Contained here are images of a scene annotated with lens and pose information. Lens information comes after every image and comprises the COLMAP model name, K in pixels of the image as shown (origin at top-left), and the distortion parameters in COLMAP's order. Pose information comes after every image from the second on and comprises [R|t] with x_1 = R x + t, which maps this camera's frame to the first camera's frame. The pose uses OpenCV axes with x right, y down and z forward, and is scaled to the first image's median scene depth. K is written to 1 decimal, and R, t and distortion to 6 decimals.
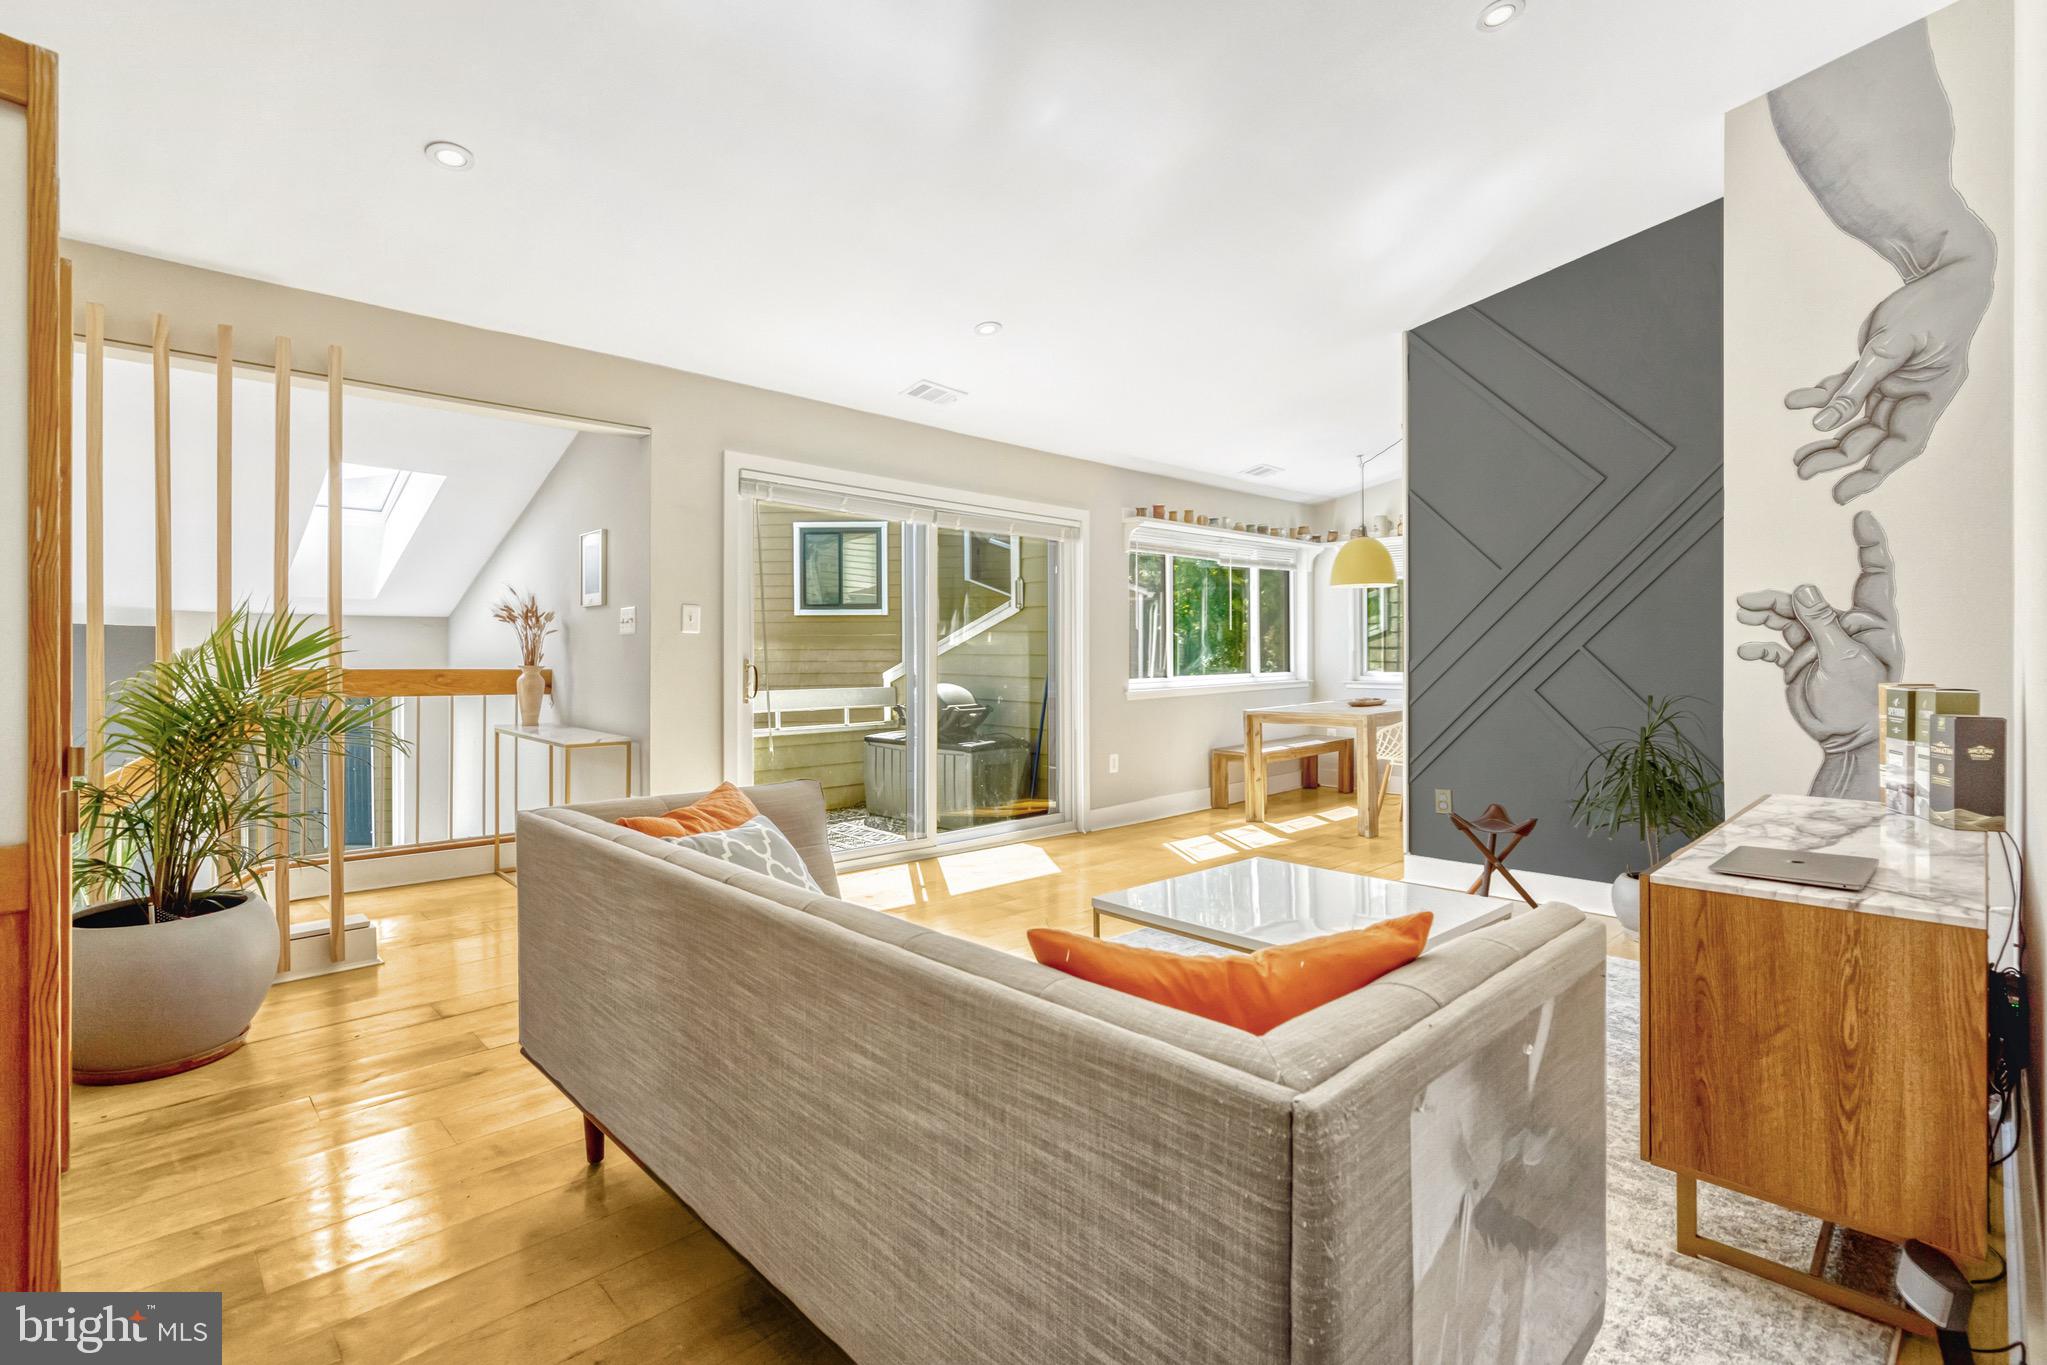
lens RADIAL K [[946.4, 0, 1017.4], [0, 946.4, 680.5], [0, 0, 1]] dist [-0.002067, -0.001507]
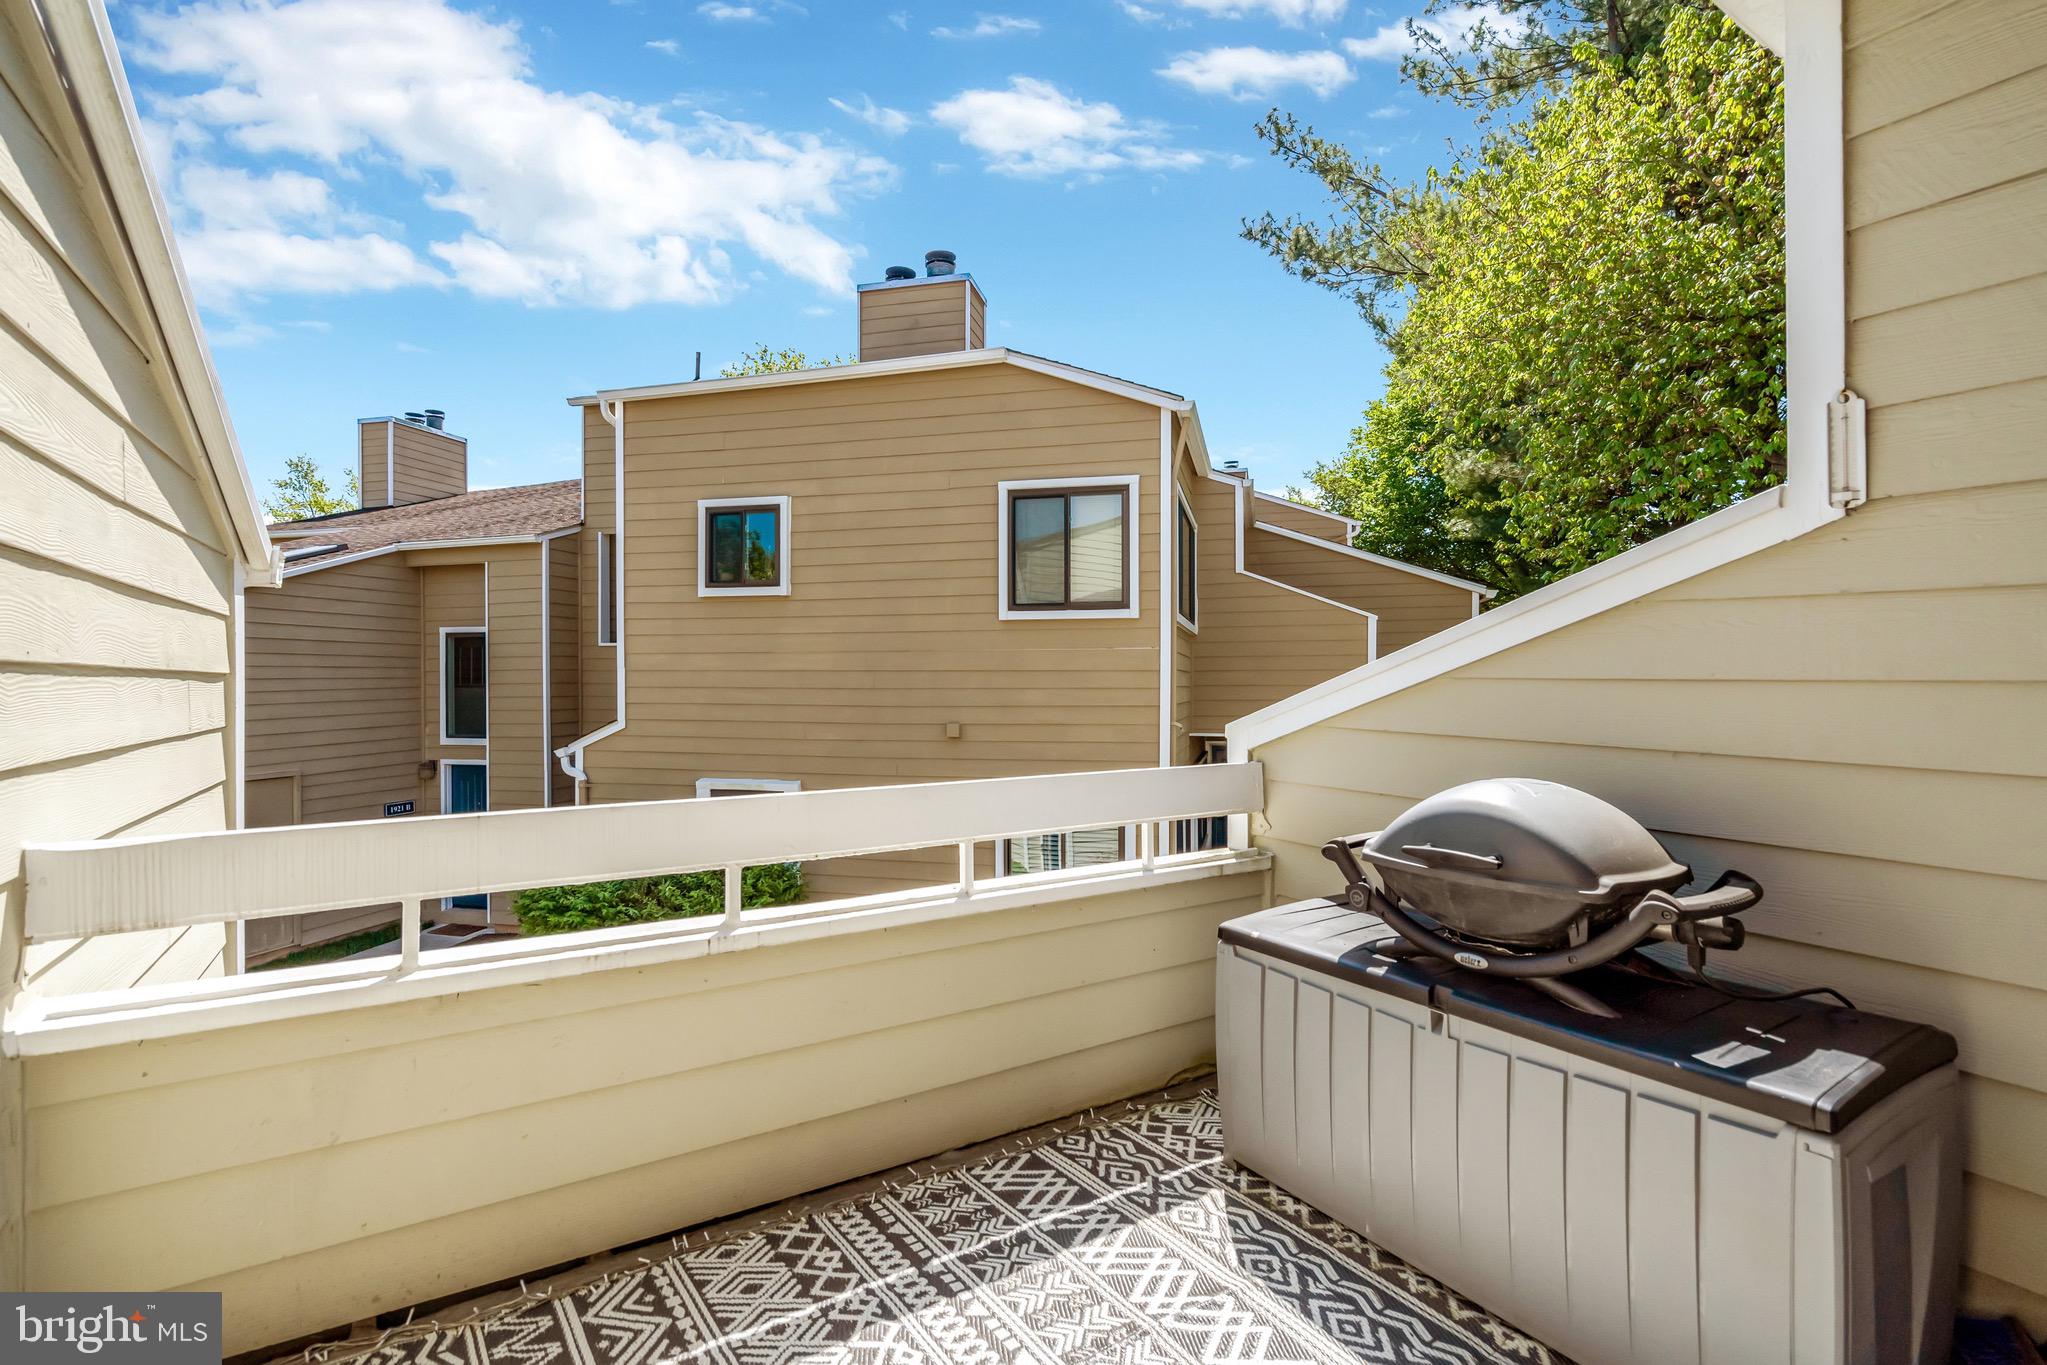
lens RADIAL K [[946.4, 0, 1017.4], [0, 946.4, 680.5], [0, 0, 1]] dist [-0.002067, -0.001507]
pose [[0.978483, 0.000104, -0.206326, -0.154666], [-0.005350, 0.999676, -0.024869, -0.018425], [0.206257, 0.025438, 0.978167, 0.637438]]
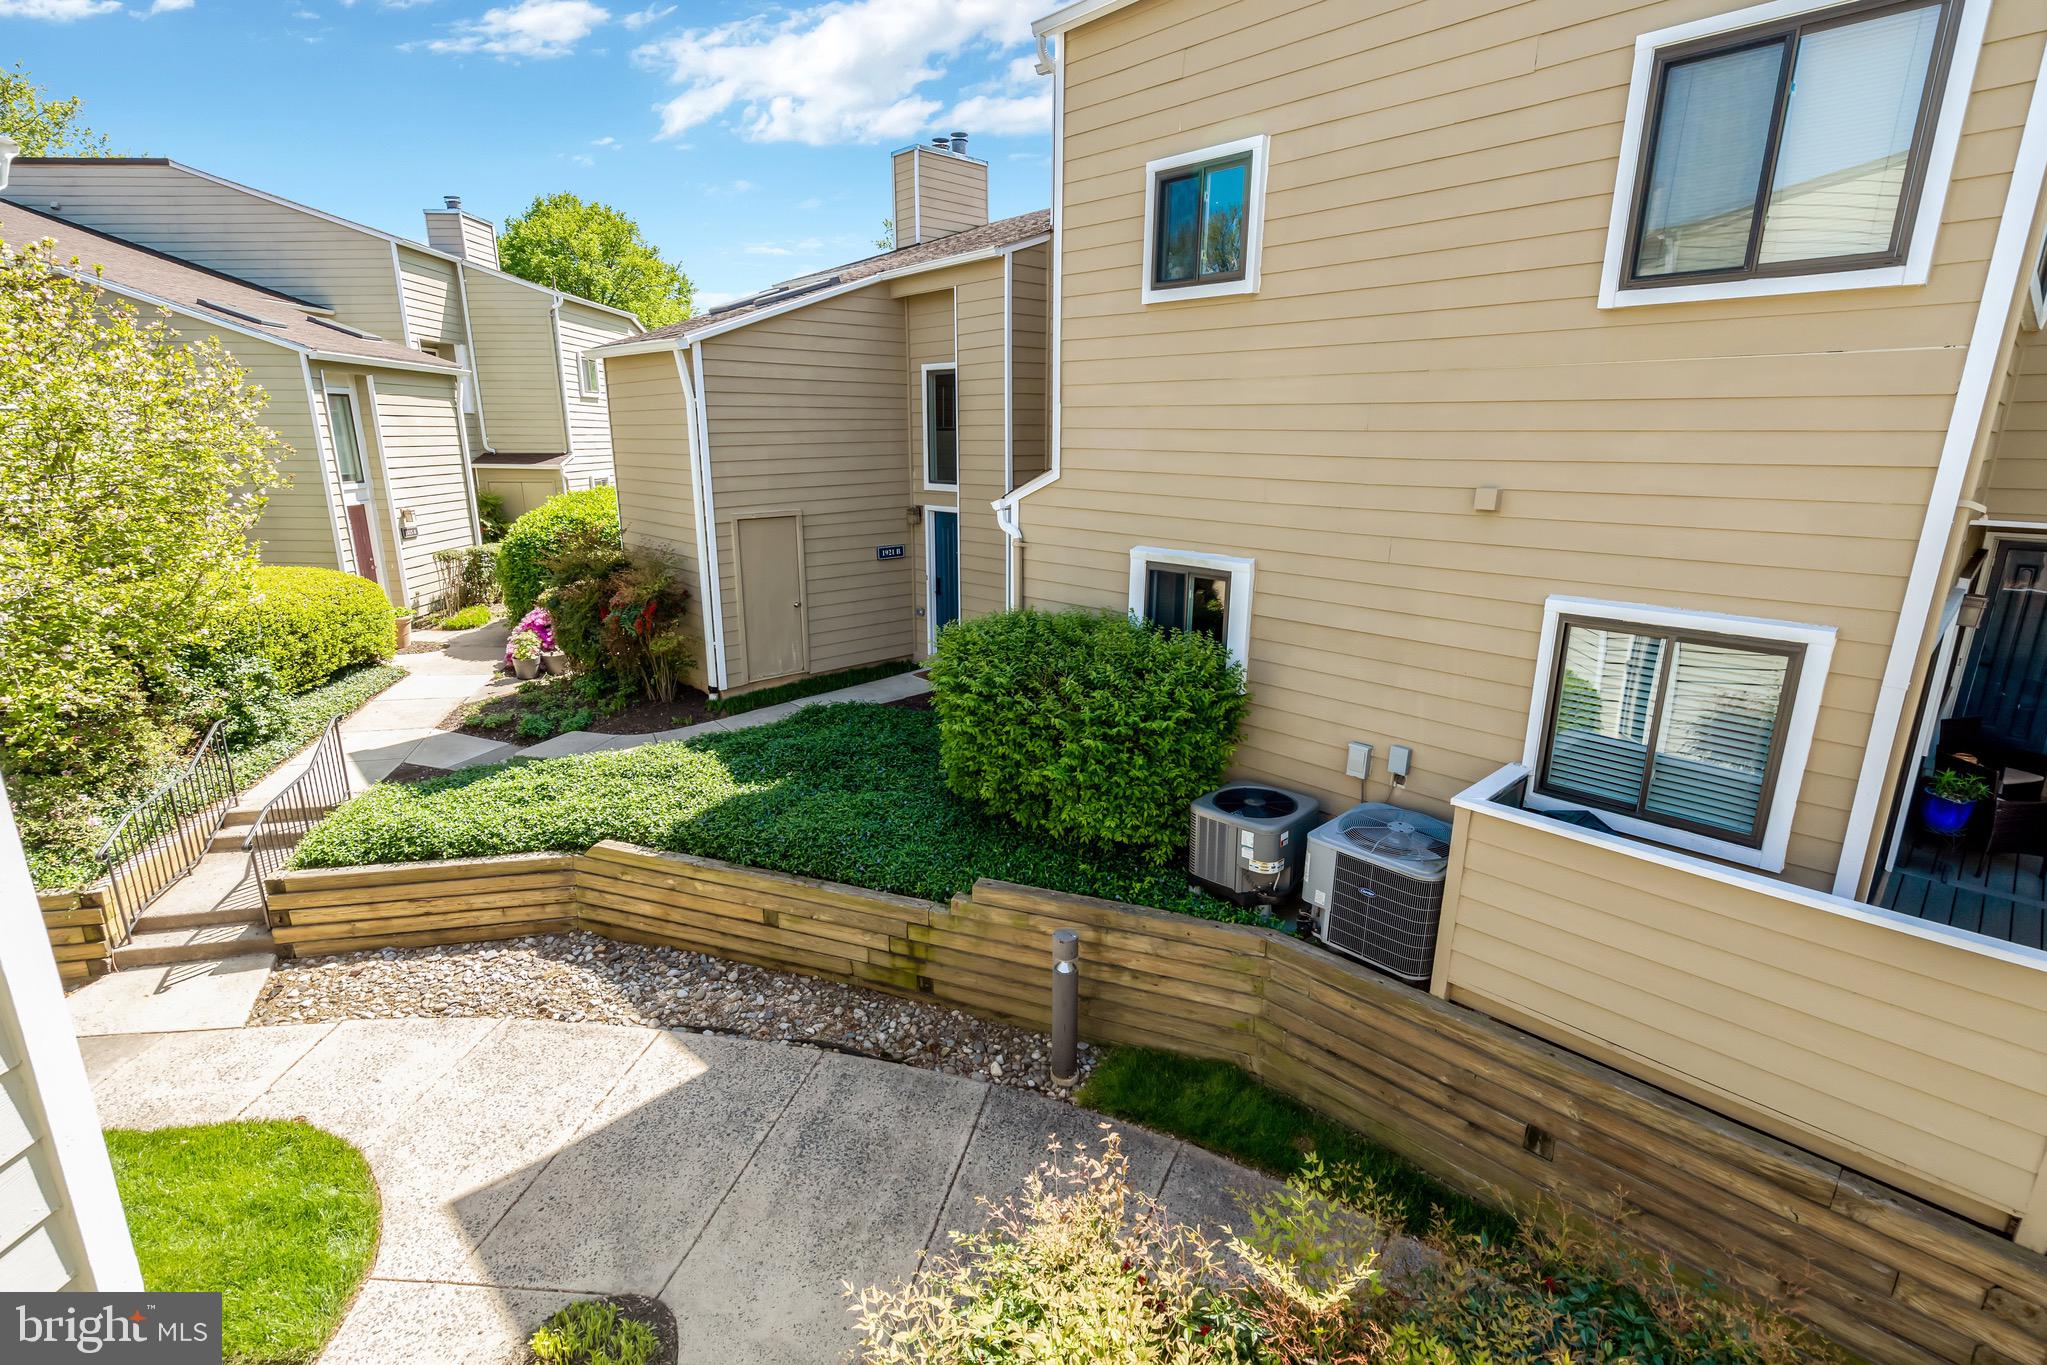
lens RADIAL K [[946.4, 0, 1017.4], [0, 946.4, 680.5], [0, 0, 1]] dist [-0.002067, -0.001507]
pose [[0.717134, 0.182657, -0.672574, -0.218980], [-0.023245, 0.970776, 0.238858, -0.015907], [0.696548, -0.155660, 0.700422, 1.005192]]
